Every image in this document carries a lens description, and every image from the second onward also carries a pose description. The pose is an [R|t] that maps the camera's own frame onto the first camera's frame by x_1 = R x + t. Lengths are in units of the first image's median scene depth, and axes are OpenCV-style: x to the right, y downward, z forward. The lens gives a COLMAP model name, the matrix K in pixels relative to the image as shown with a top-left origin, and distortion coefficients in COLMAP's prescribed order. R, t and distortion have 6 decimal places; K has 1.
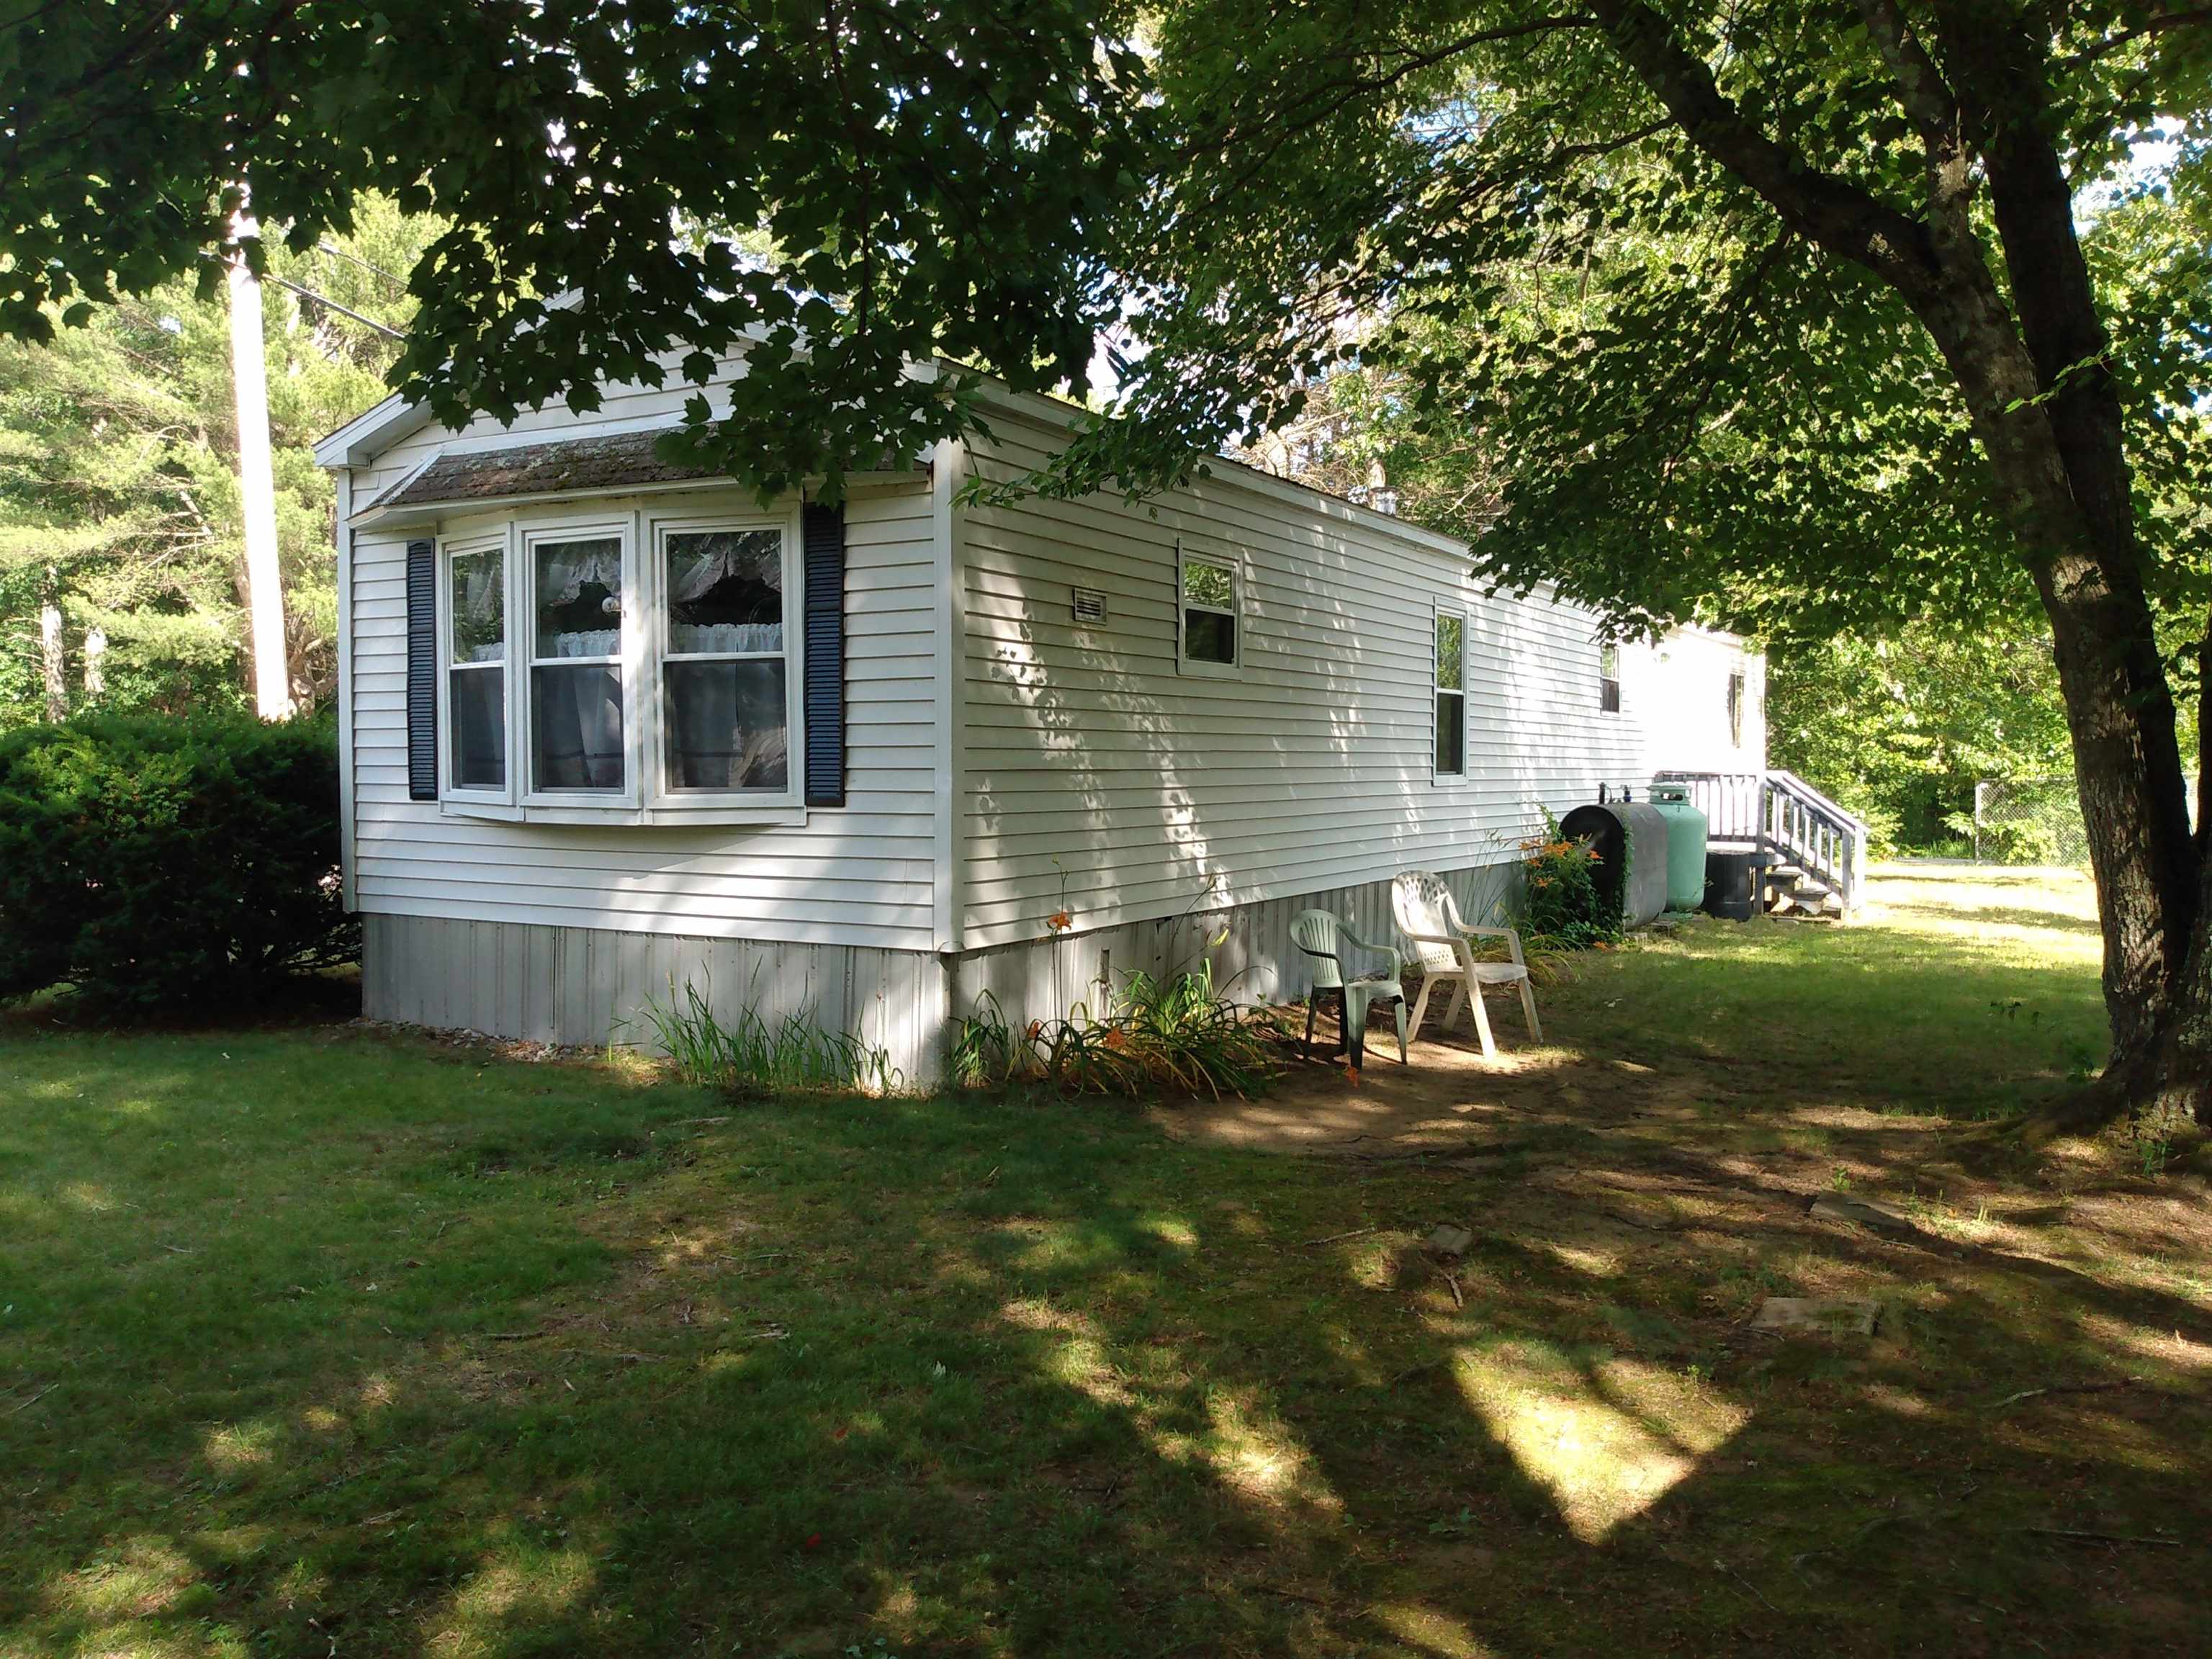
lens RADIAL K [[1748.4, 0, 1106.0], [0, 1748.4, 829.5], [0, 0, 1]] dist [0.119878, -0.215228]
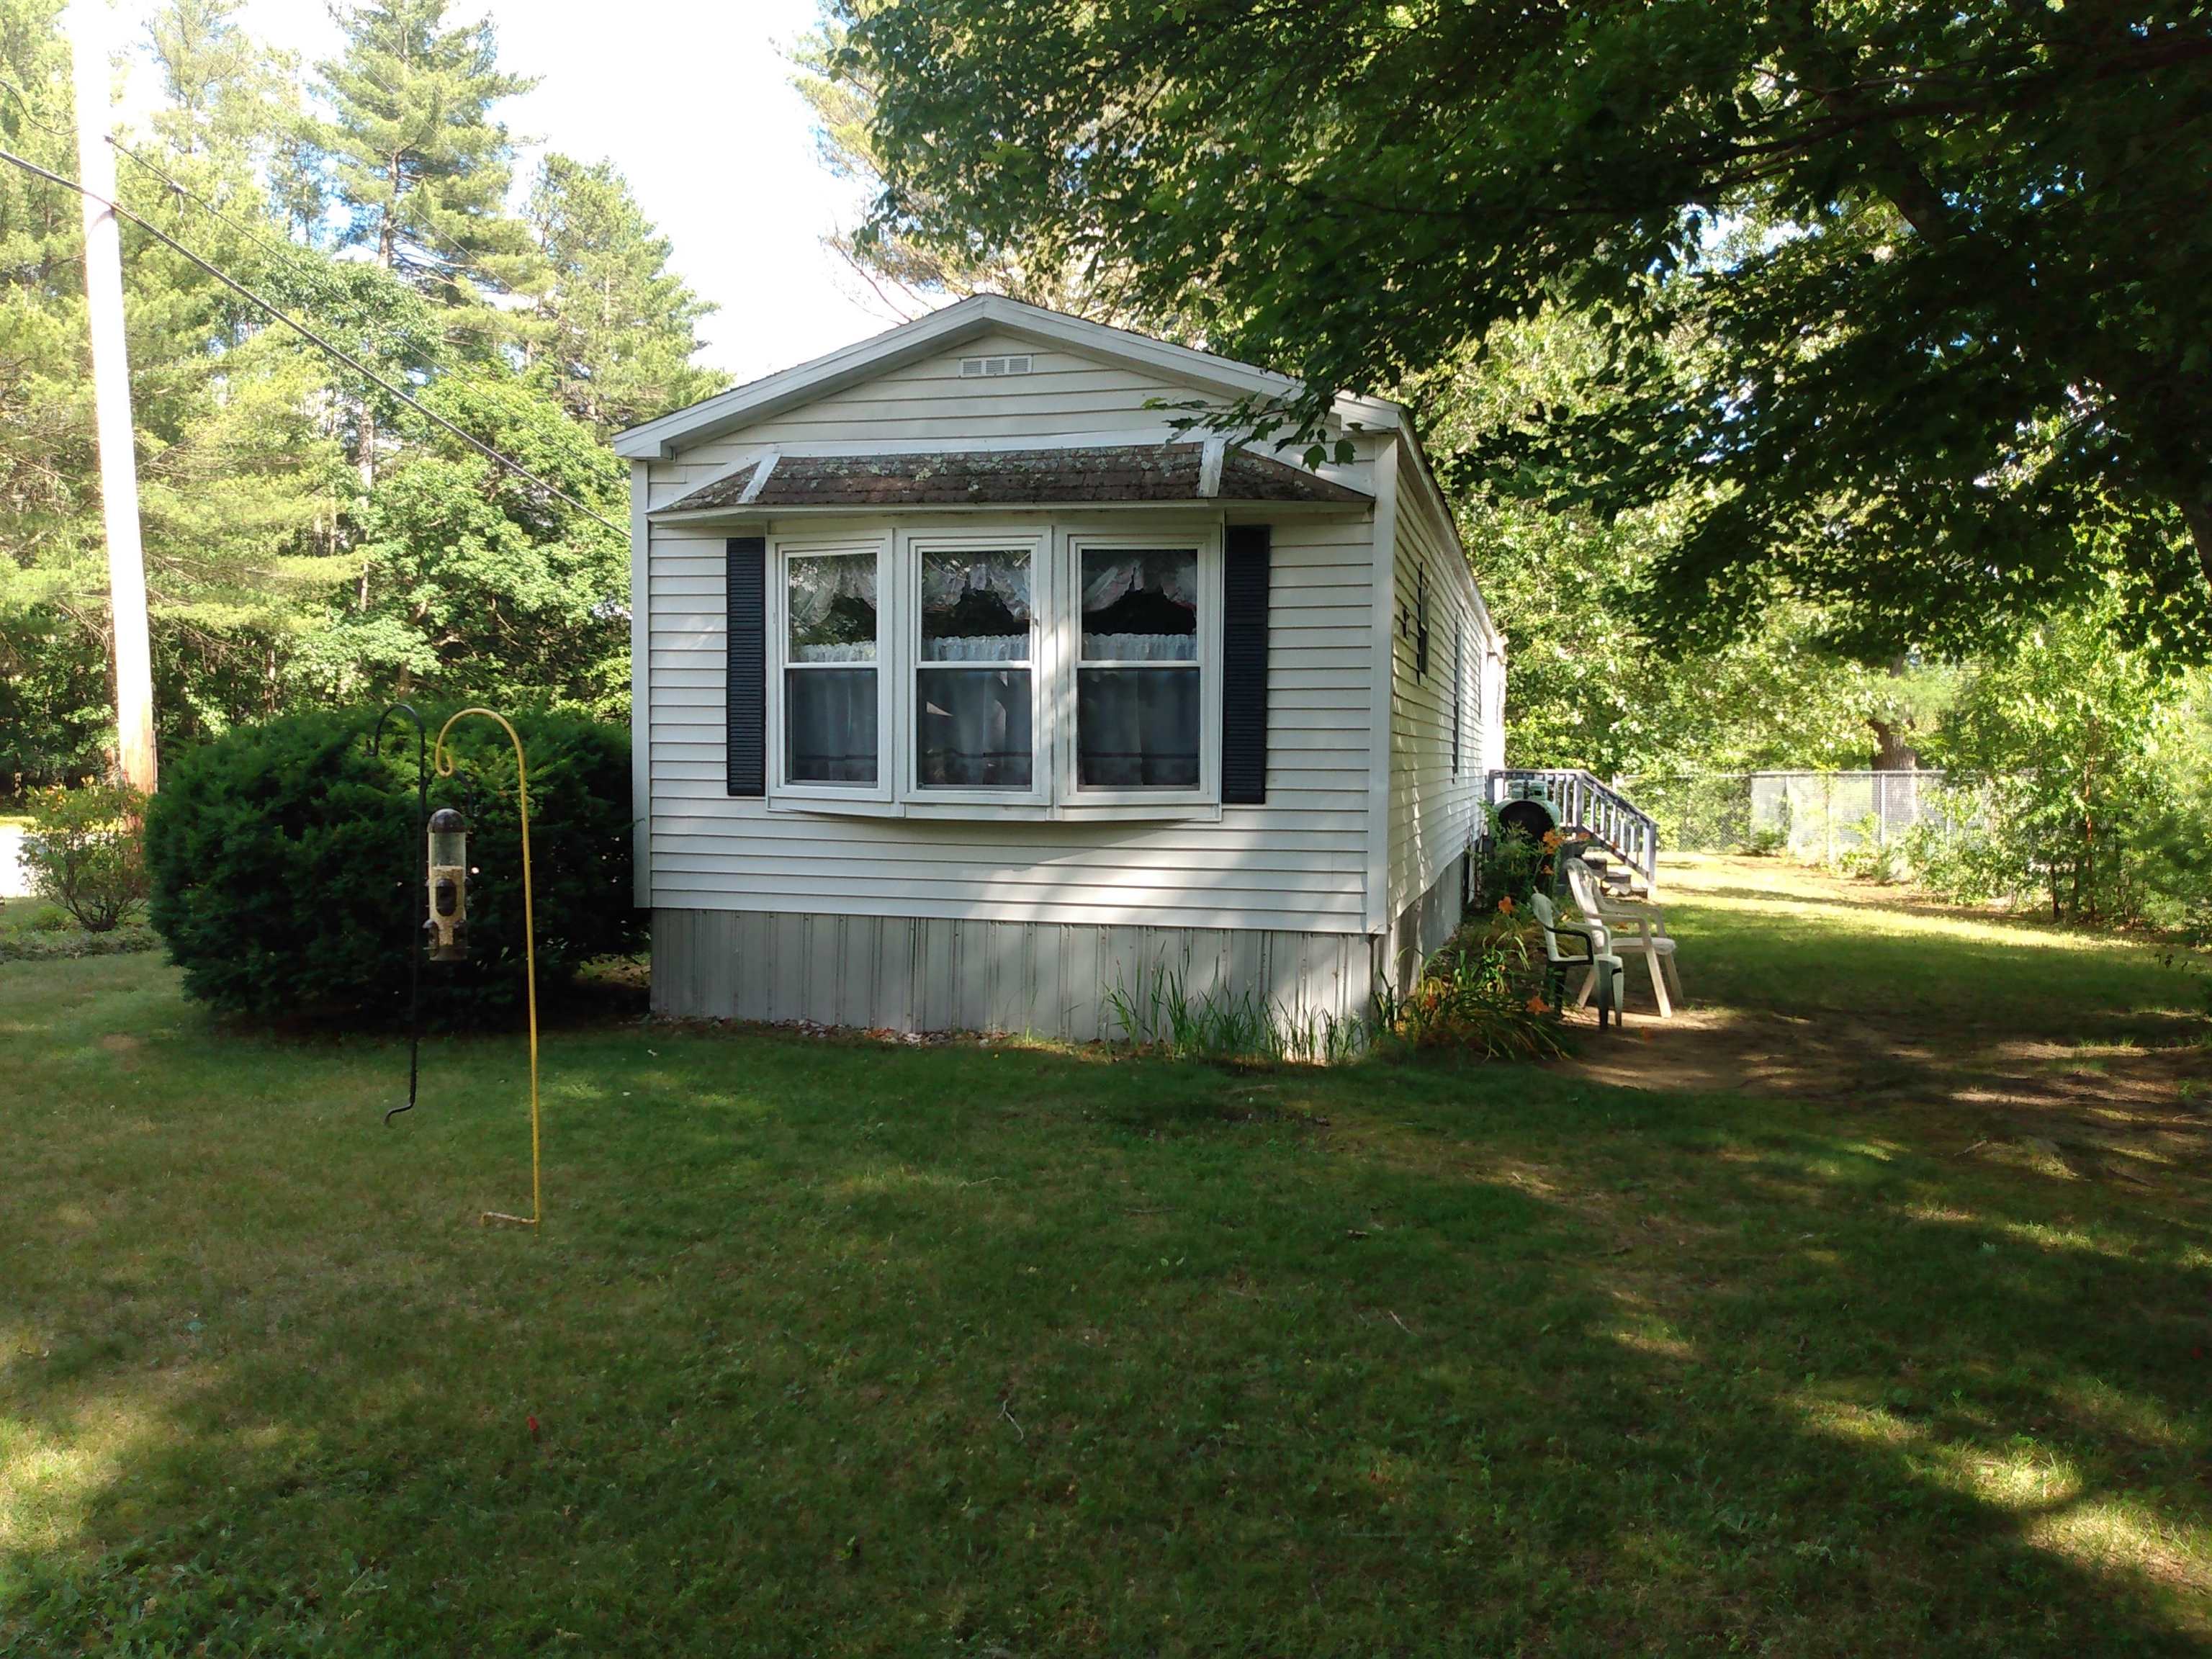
lens RADIAL K [[1748.4, 0, 1106.0], [0, 1748.4, 829.5], [0, 0, 1]] dist [0.119878, -0.215228]
pose [[0.957513, -0.002740, 0.288376, -0.535864], [0.001298, 0.999986, 0.005190, -0.002624], [-0.288386, -0.004595, 0.957503, -0.022134]]
